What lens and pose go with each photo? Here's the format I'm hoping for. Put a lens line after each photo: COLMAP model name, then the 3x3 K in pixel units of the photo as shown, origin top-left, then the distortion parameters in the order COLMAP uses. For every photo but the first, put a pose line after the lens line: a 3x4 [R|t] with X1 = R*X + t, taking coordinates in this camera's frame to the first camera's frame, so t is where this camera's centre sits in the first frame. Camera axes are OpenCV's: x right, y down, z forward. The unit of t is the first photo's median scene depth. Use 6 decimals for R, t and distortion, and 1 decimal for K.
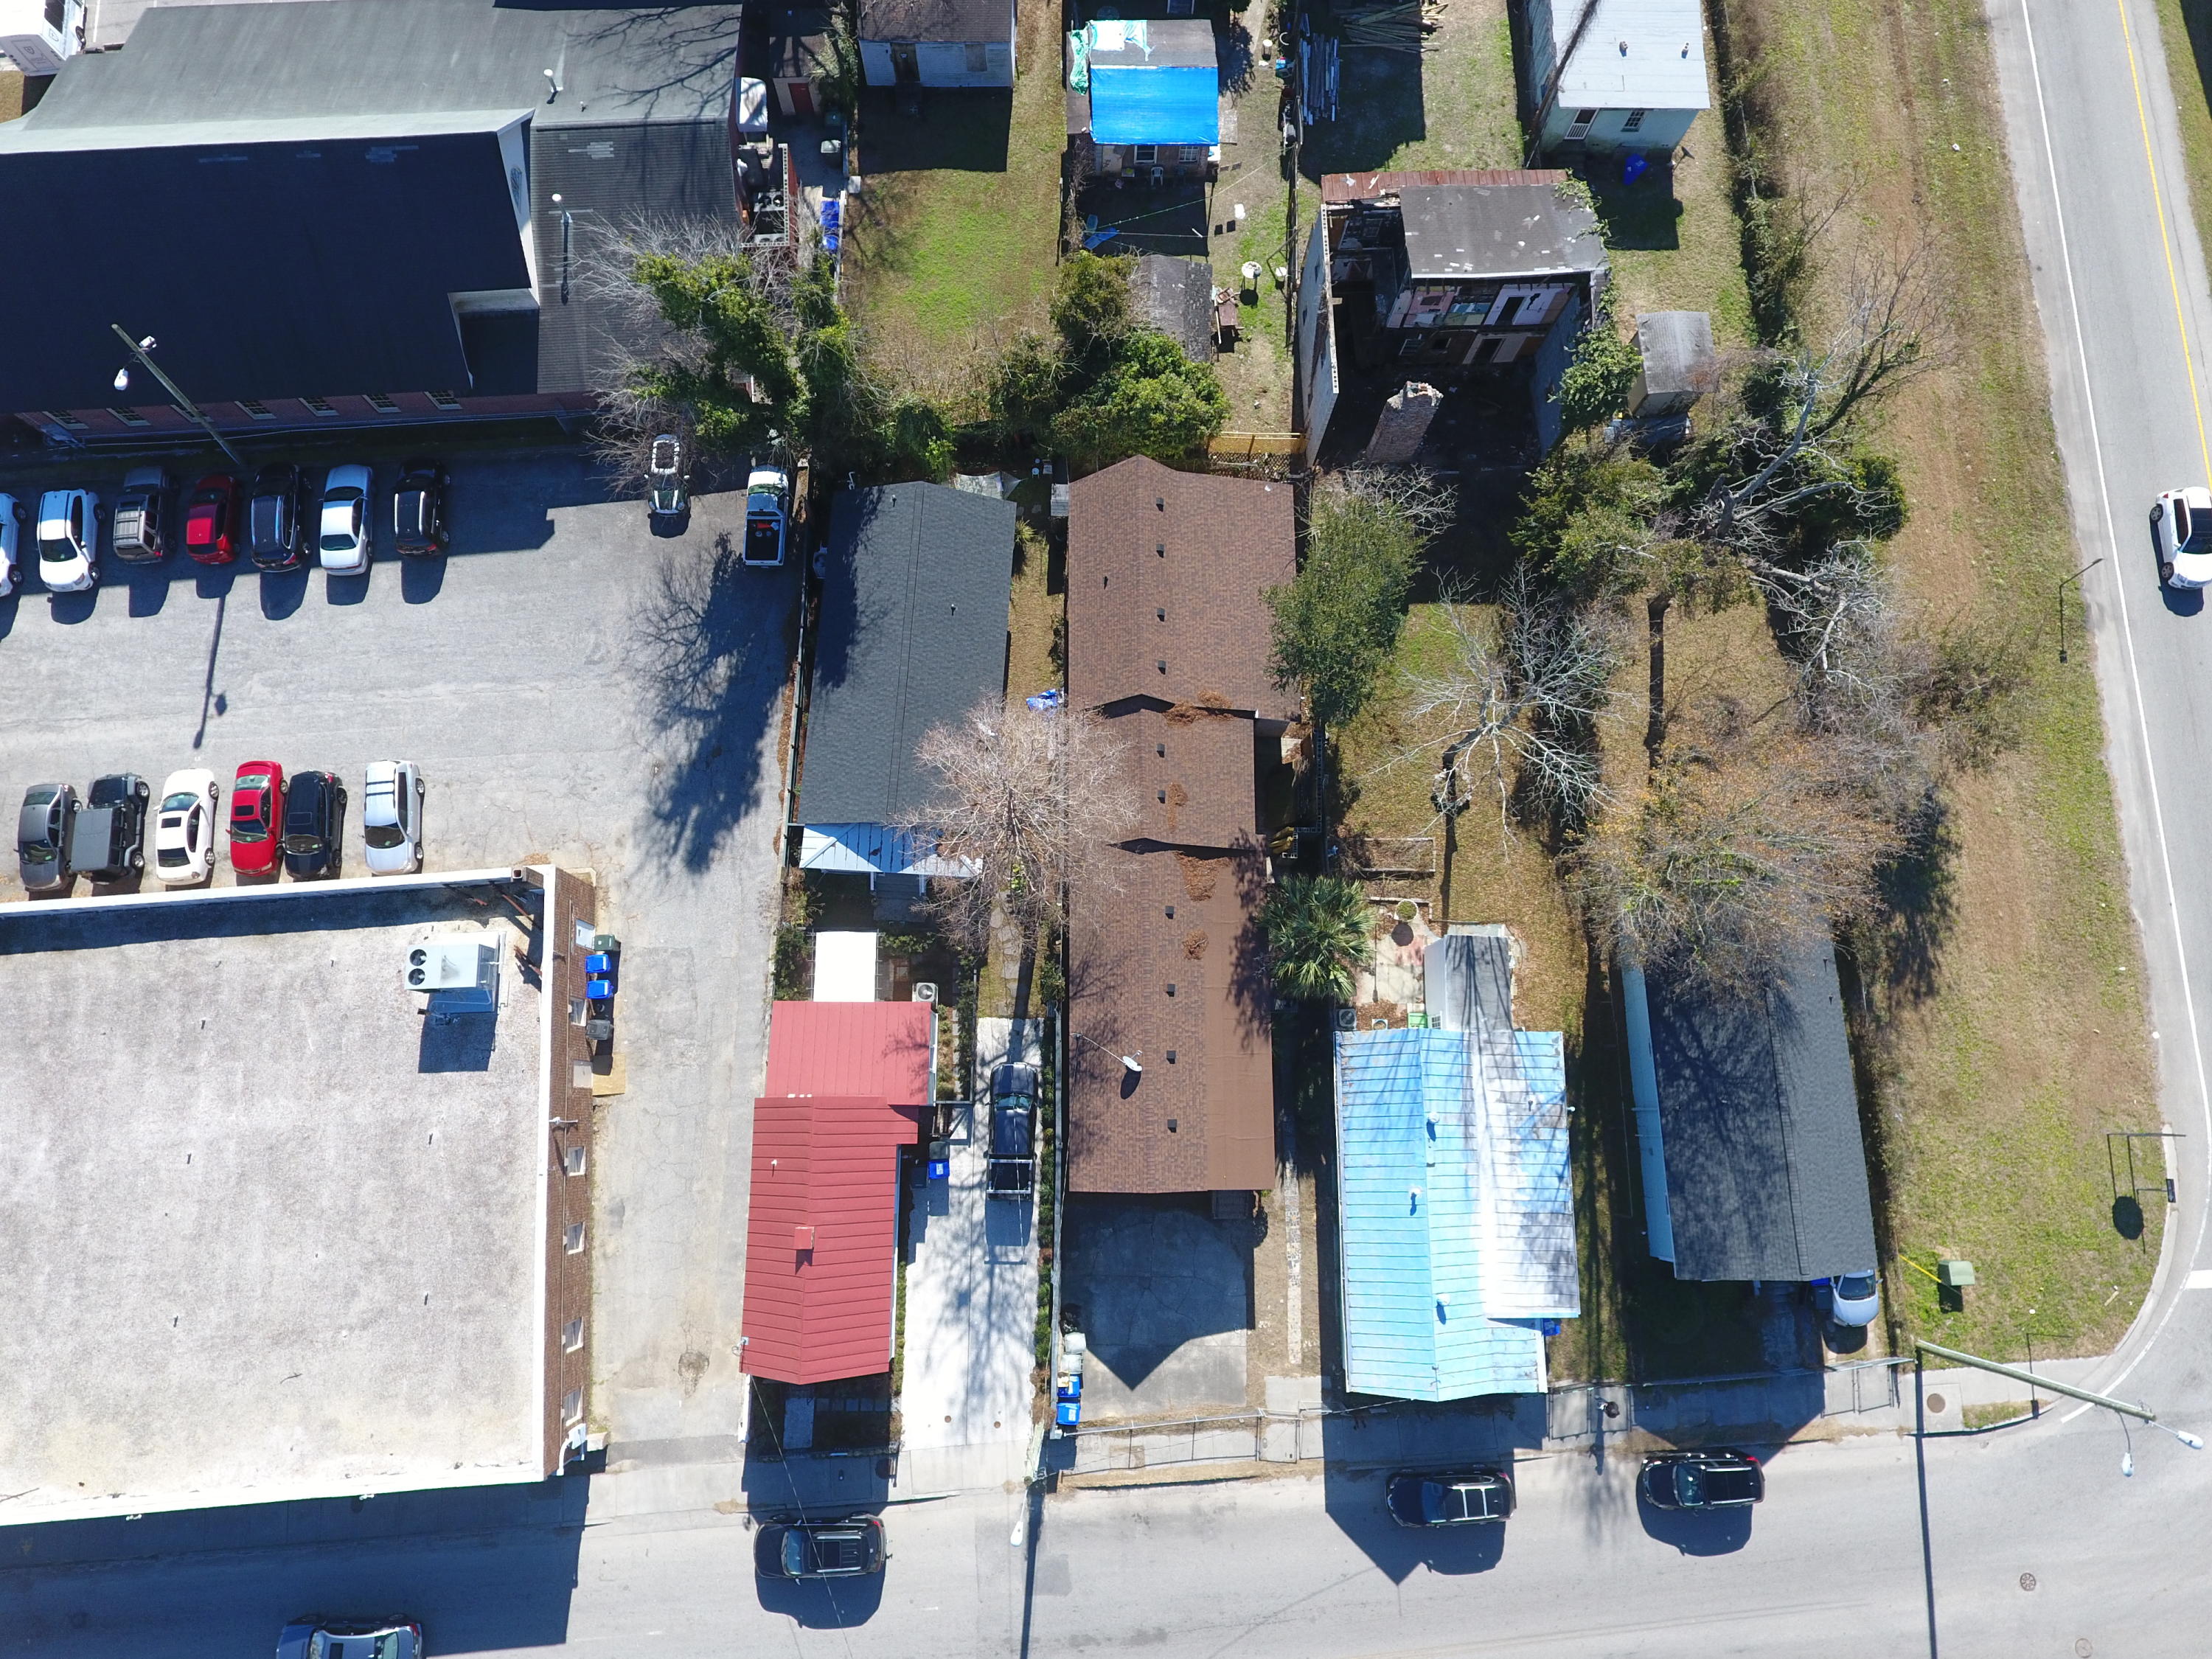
lens RADIAL K [[1288.6, 0, 1113.0], [0, 1288.6, 831.0], [0, 0, 1]] dist [0.001127, -0.003922]
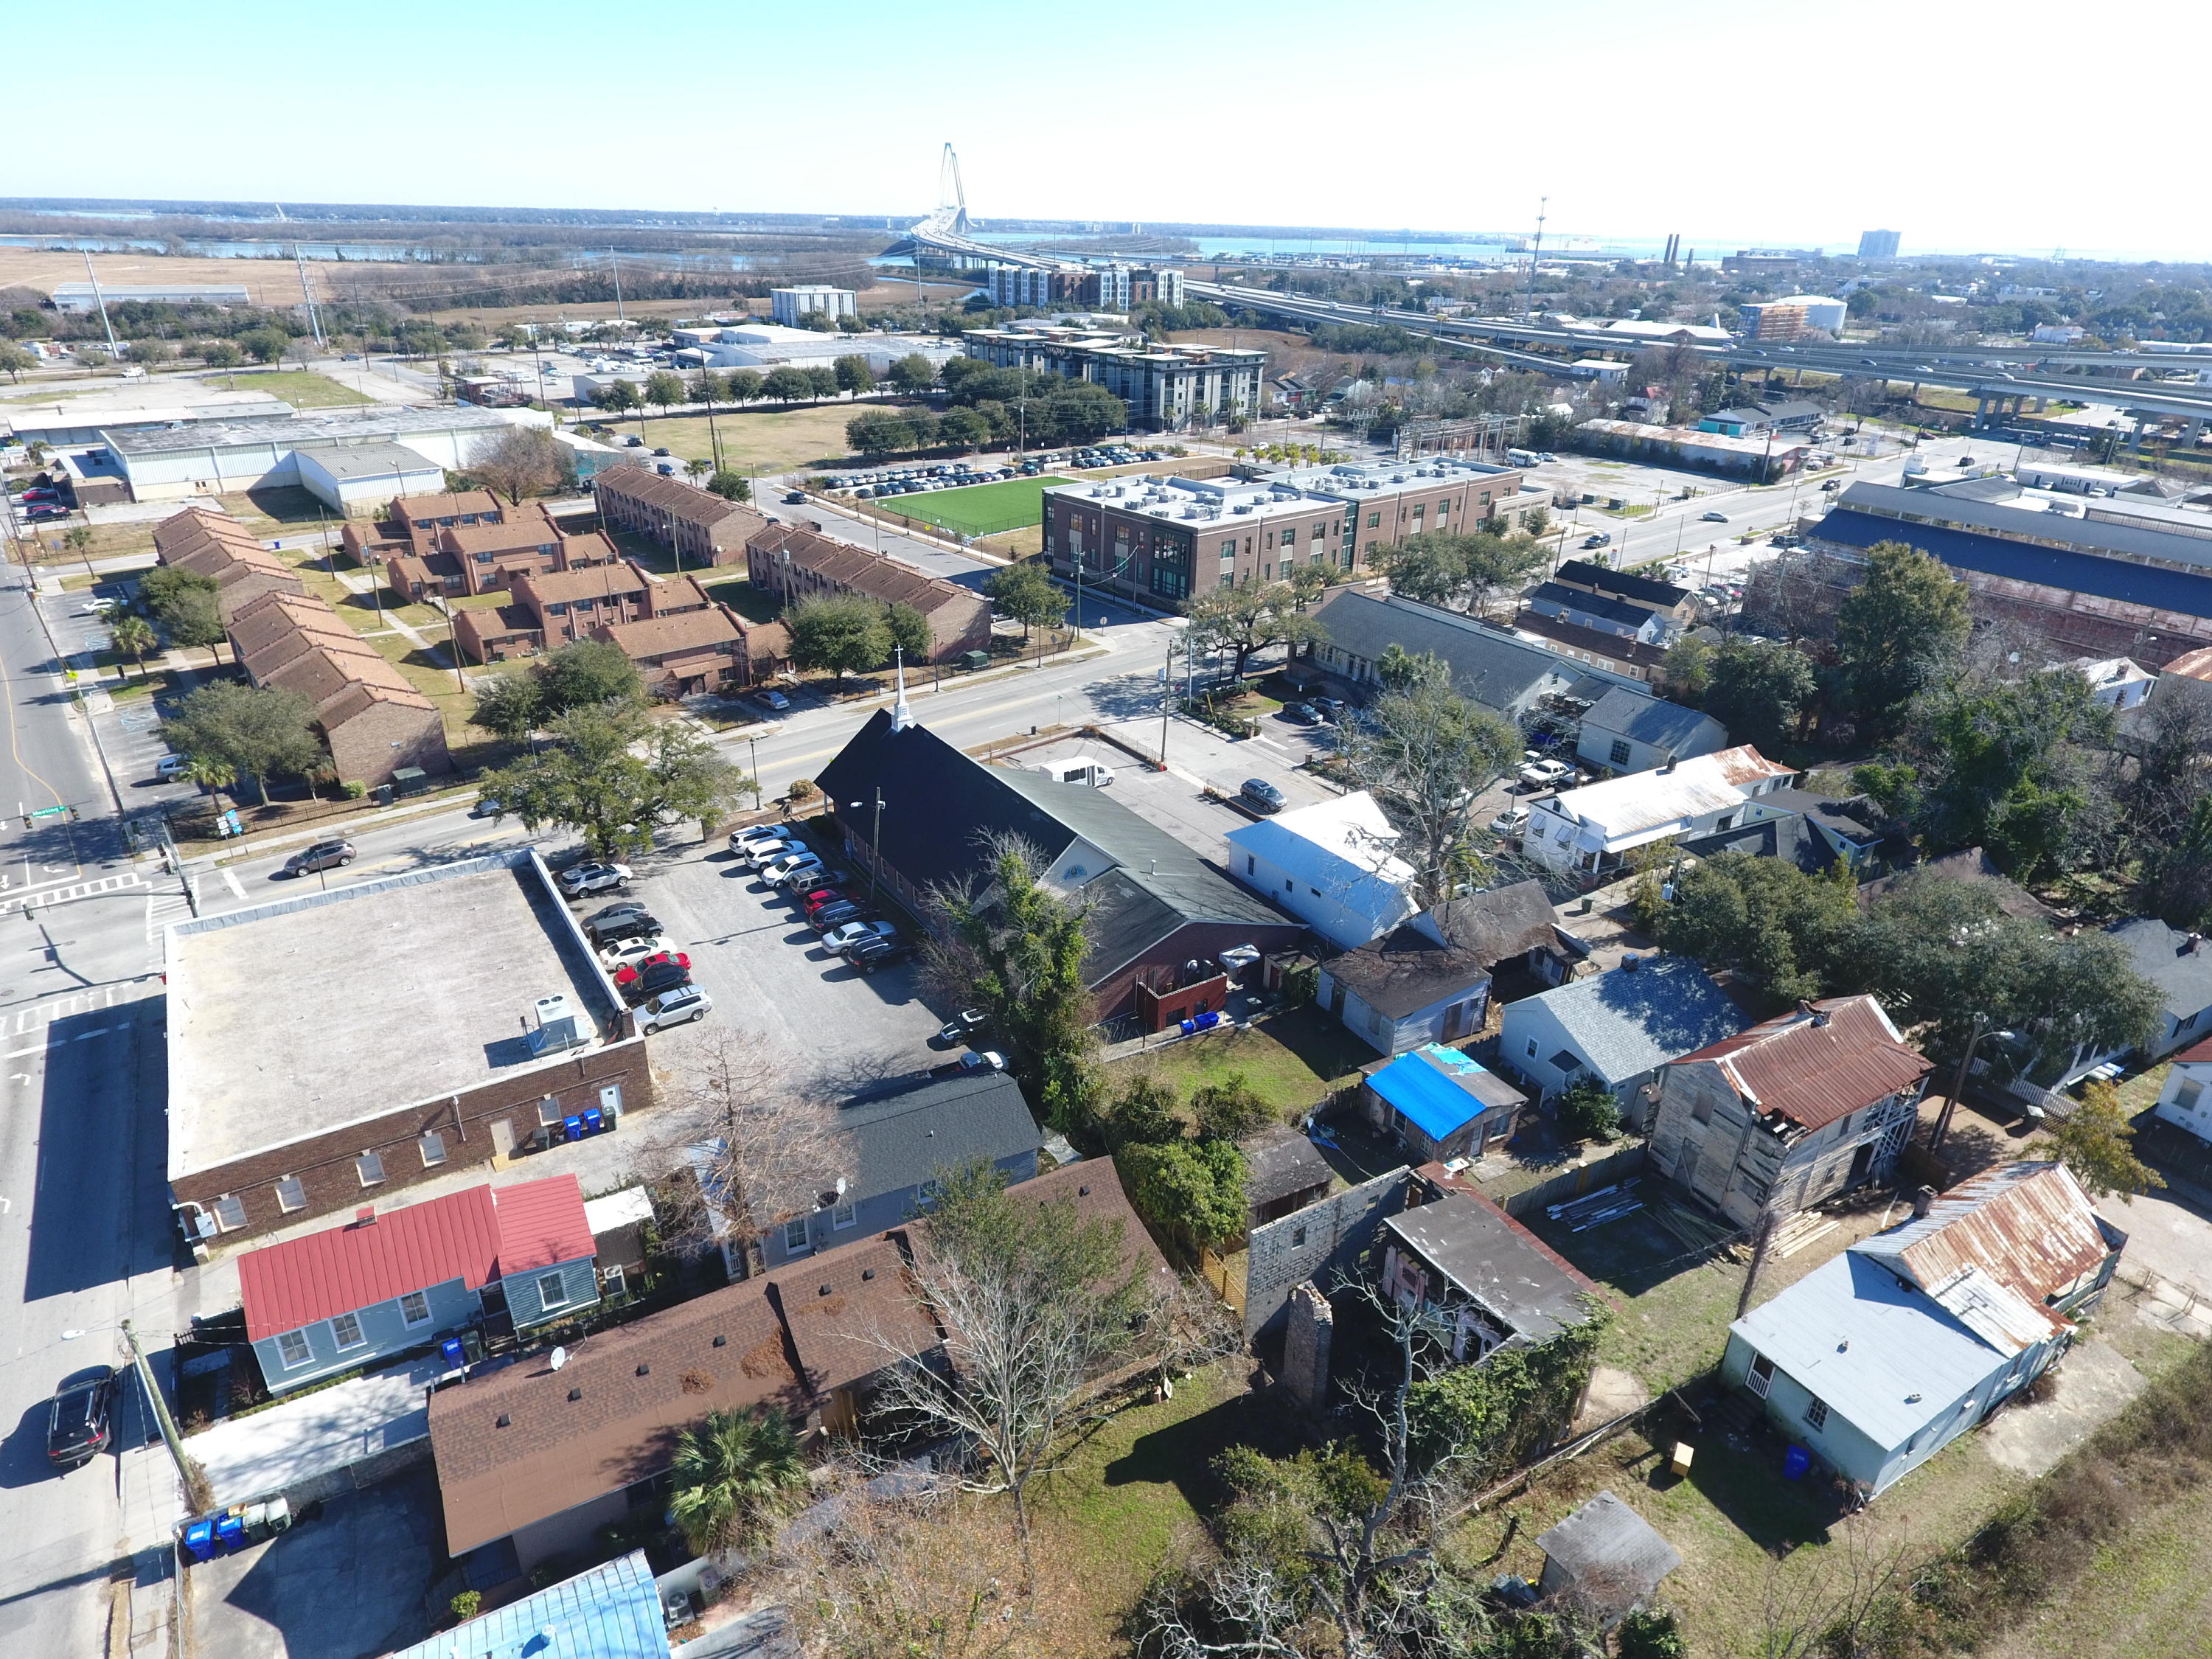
lens RADIAL K [[1288.6, 0, 1107.9], [0, 1288.6, 835.3], [0, 0, 1]] dist [0.001127, -0.003922]
pose [[0.488652, 0.359457, -0.794990, 0.867954], [-0.852177, 0.392057, -0.346533, -0.003979], [0.187118, 0.846807, 0.497901, 0.192059]]
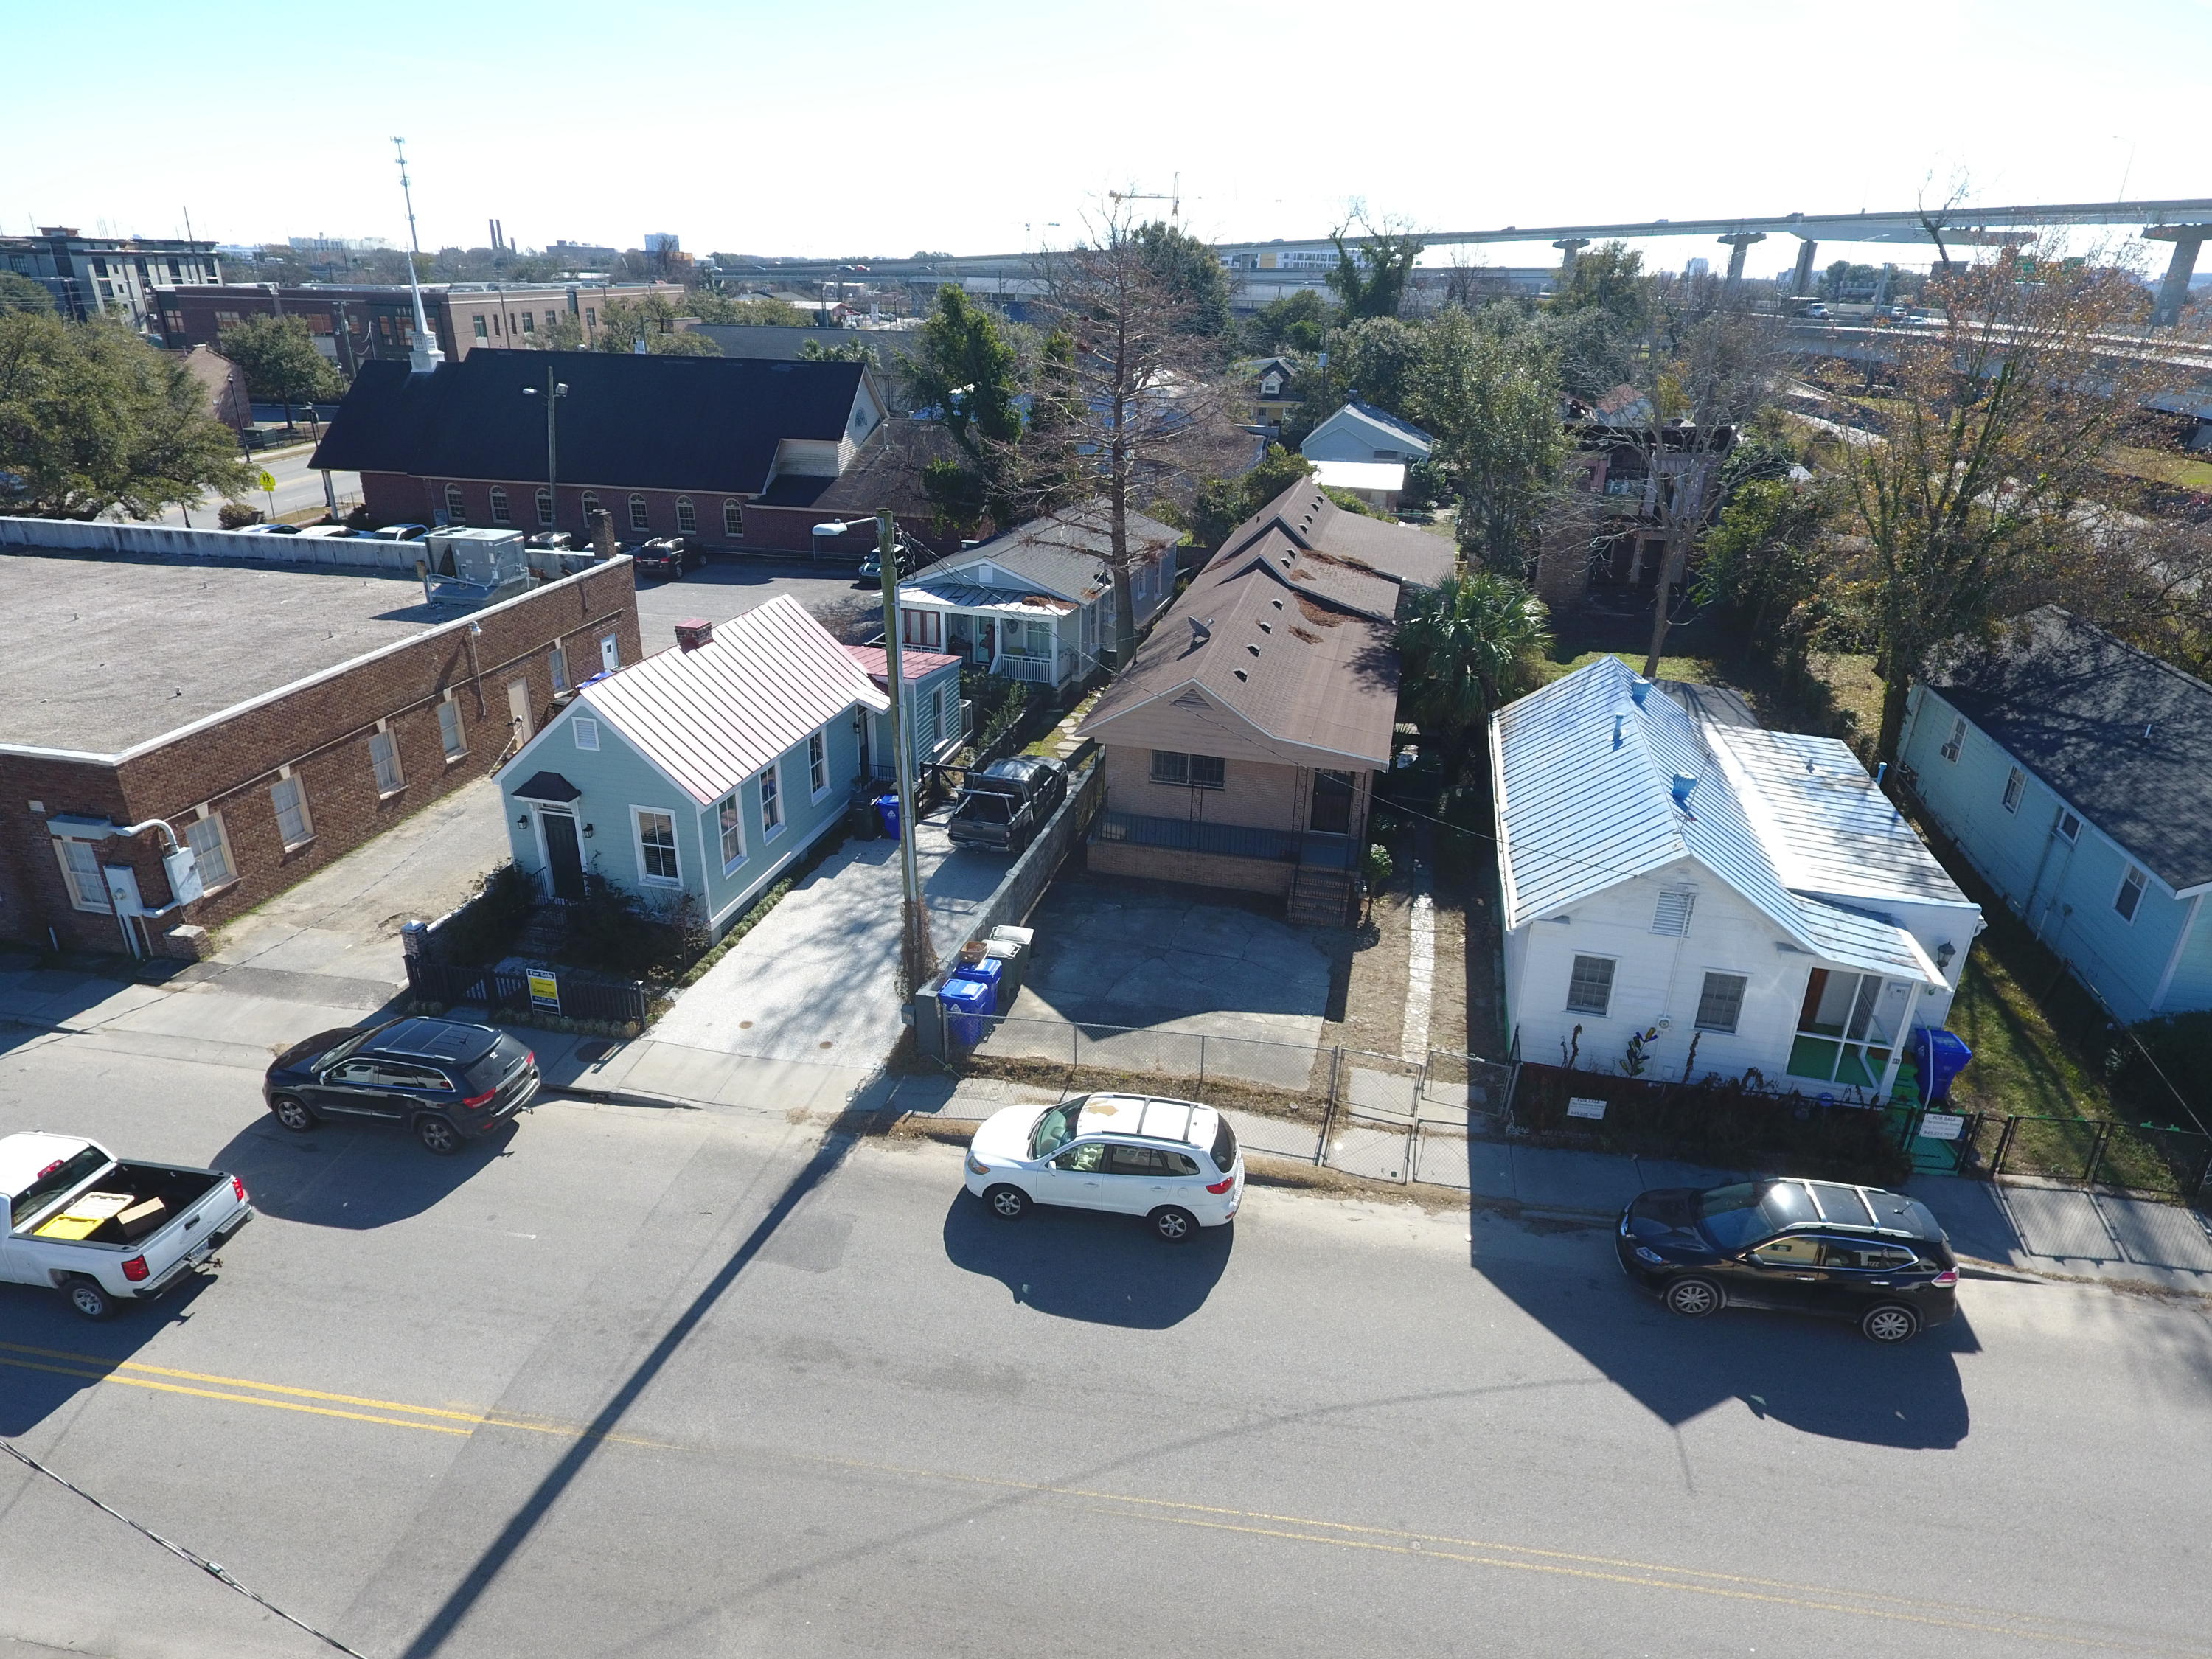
lens RADIAL K [[1288.6, 0, 1108.2], [0, 1288.6, 837.5], [0, 0, 1]] dist [0.001127, -0.003922]
pose [[0.971051, 0.089751, -0.221371, 0.130129], [-0.231591, 0.580815, -0.780397, 0.795619], [0.058534, 0.809073, 0.584786, 0.631878]]
